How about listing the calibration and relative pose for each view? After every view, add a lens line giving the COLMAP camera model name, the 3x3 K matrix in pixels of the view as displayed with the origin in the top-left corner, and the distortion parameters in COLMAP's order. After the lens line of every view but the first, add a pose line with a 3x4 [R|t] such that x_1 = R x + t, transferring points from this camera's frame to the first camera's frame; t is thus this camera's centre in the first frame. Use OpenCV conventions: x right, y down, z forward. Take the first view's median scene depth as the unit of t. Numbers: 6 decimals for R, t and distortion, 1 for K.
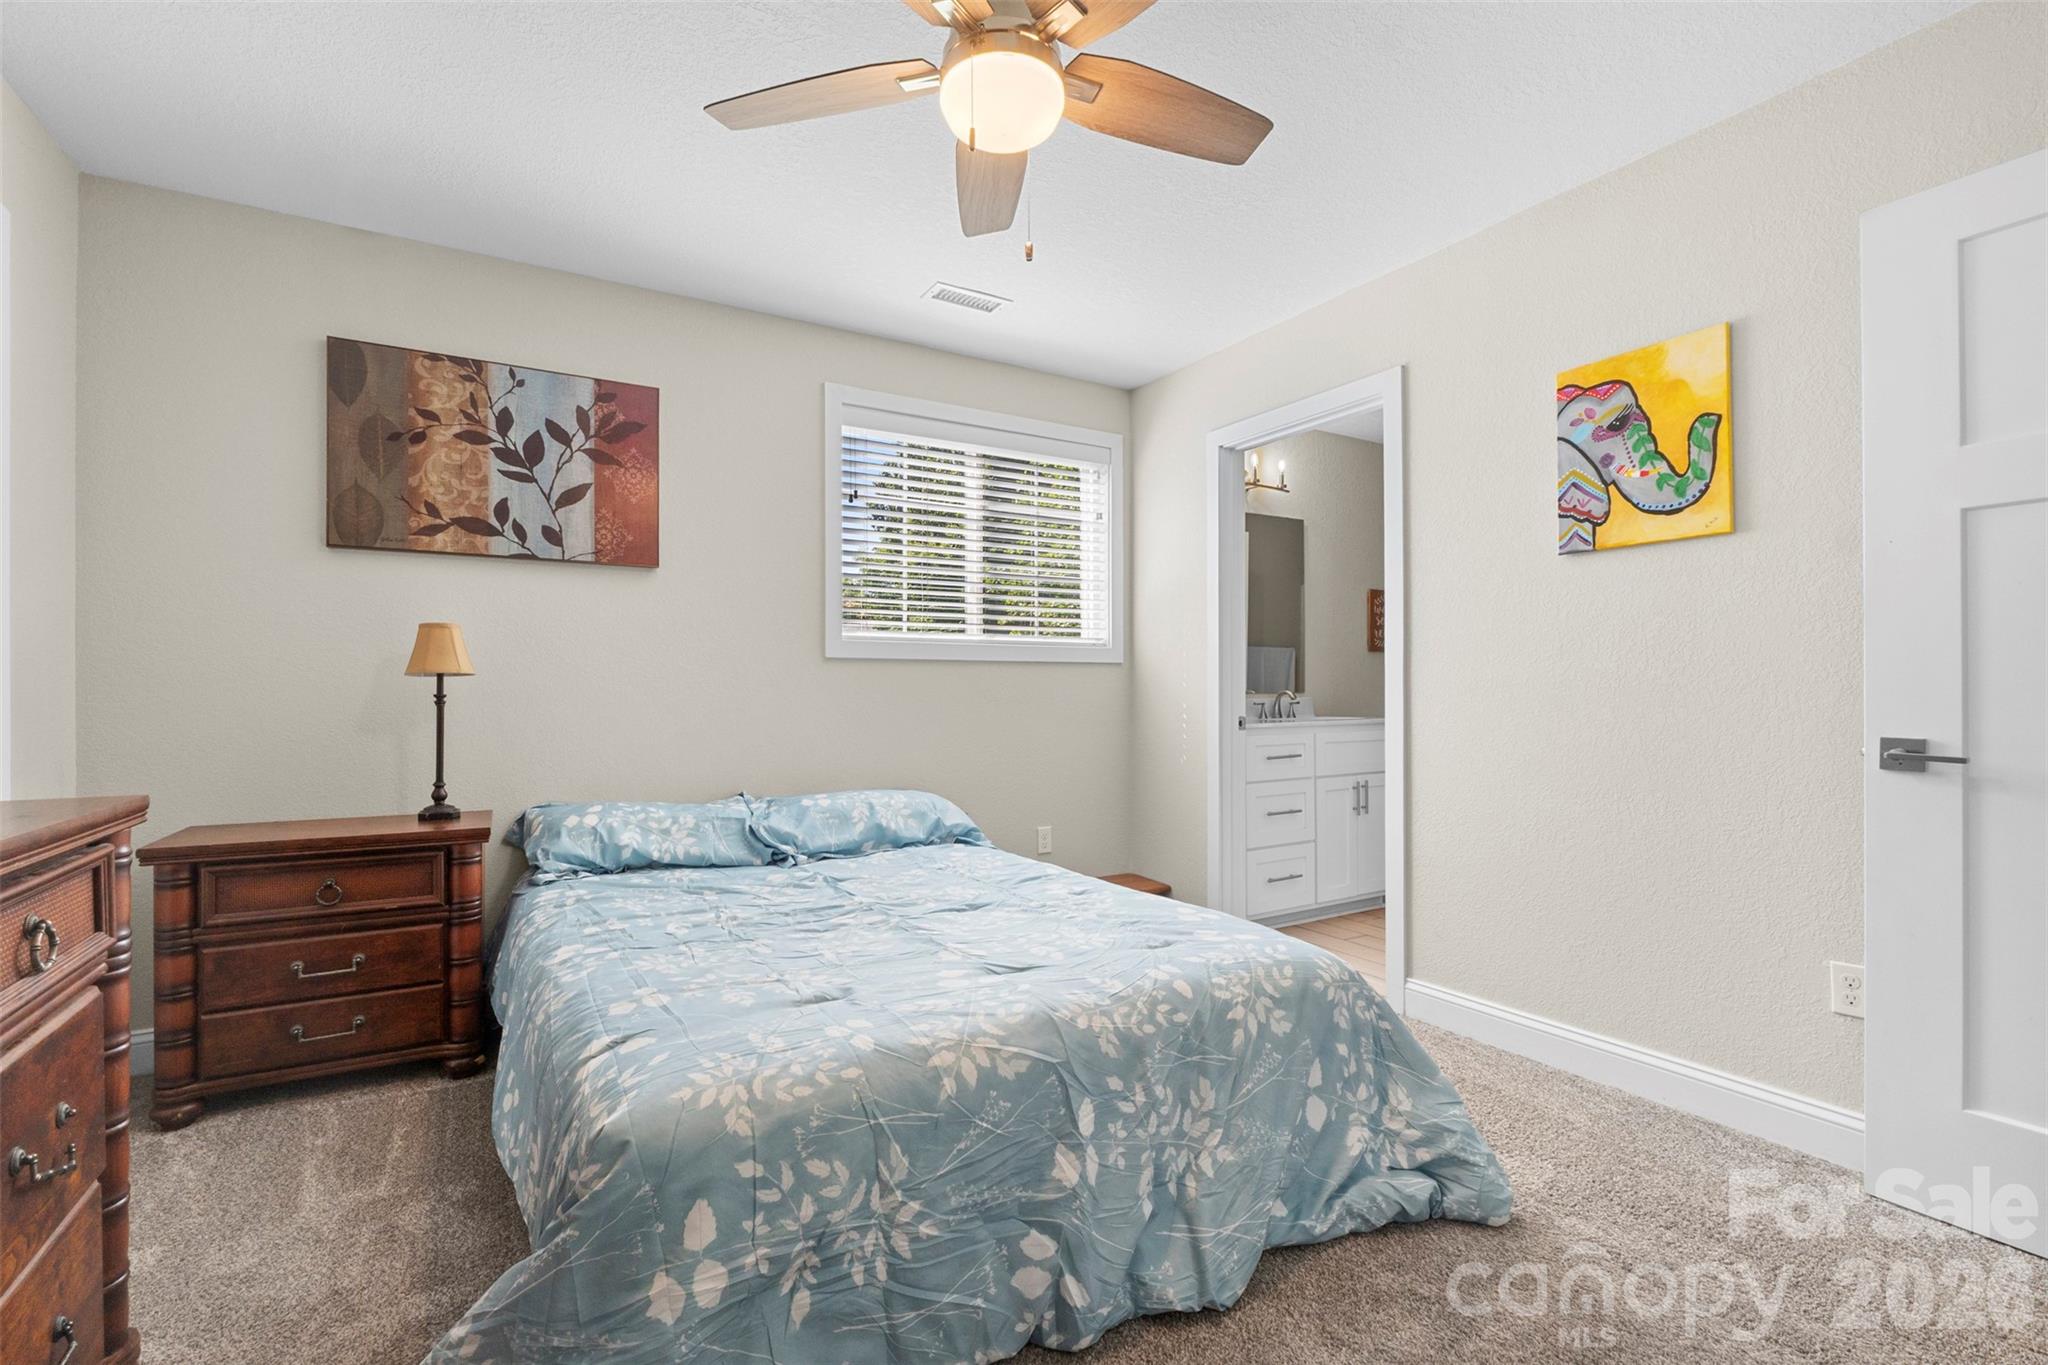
lens RADIAL K [[910.8, 0, 1014.8], [0, 910.8, 689.2], [0, 0, 1]] dist [-0.006816, 0.000154]
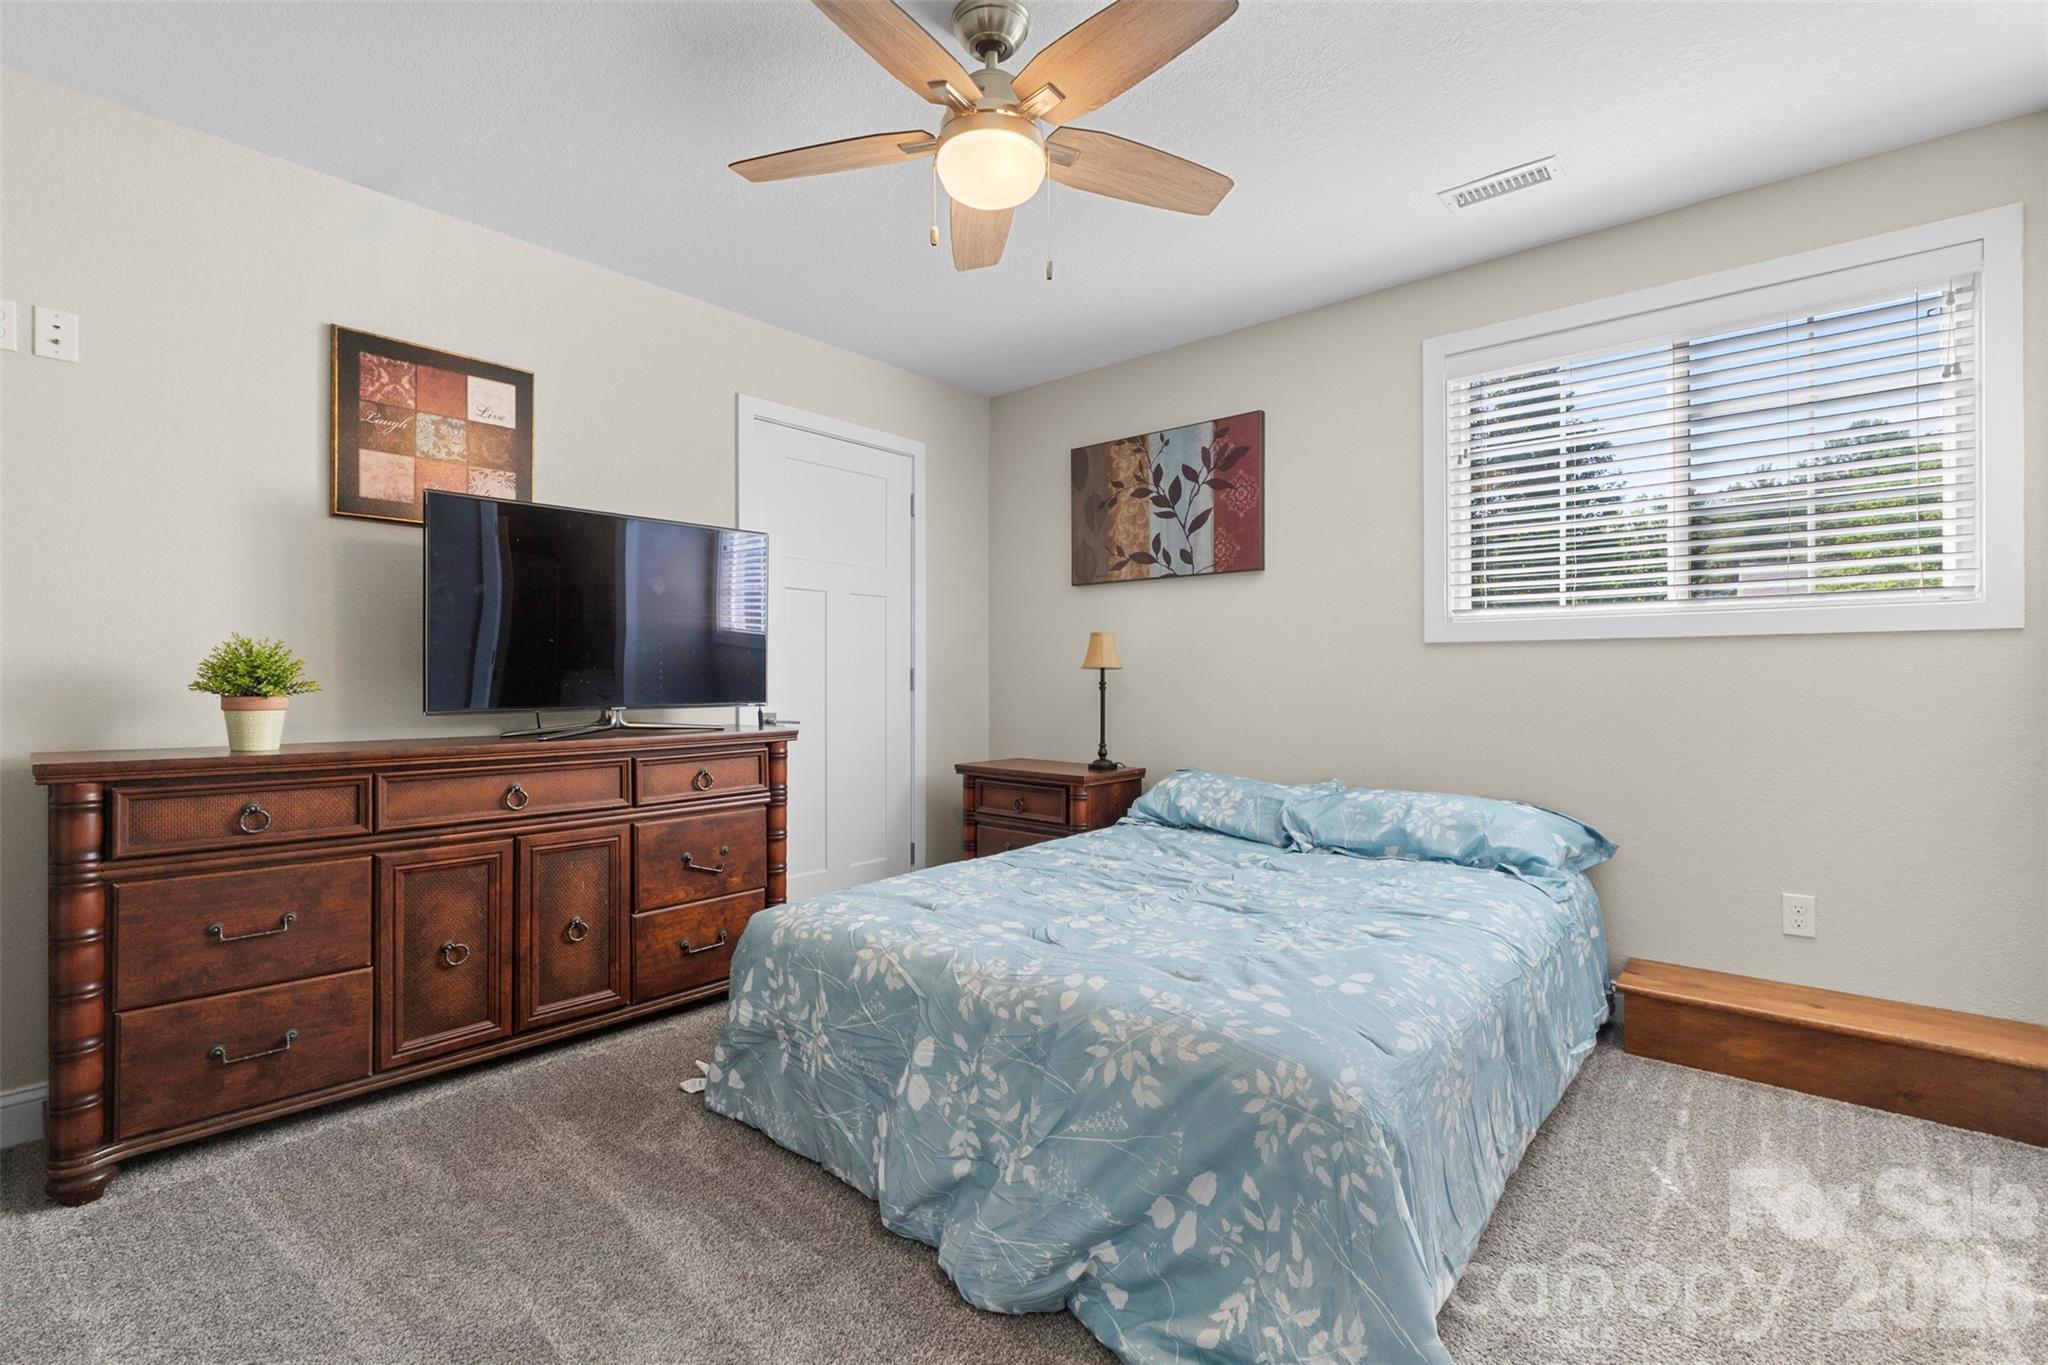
lens RADIAL K [[910.8, 0, 1011.6], [0, 910.8, 678.6], [0, 0, 1]] dist [-0.006816, 0.000154]
pose [[0.310149, 0.001135, -0.950687, 0.643648], [0.003393, 0.999992, 0.002301, -0.003540], [0.950682, -0.003939, 0.310142, 0.396084]]
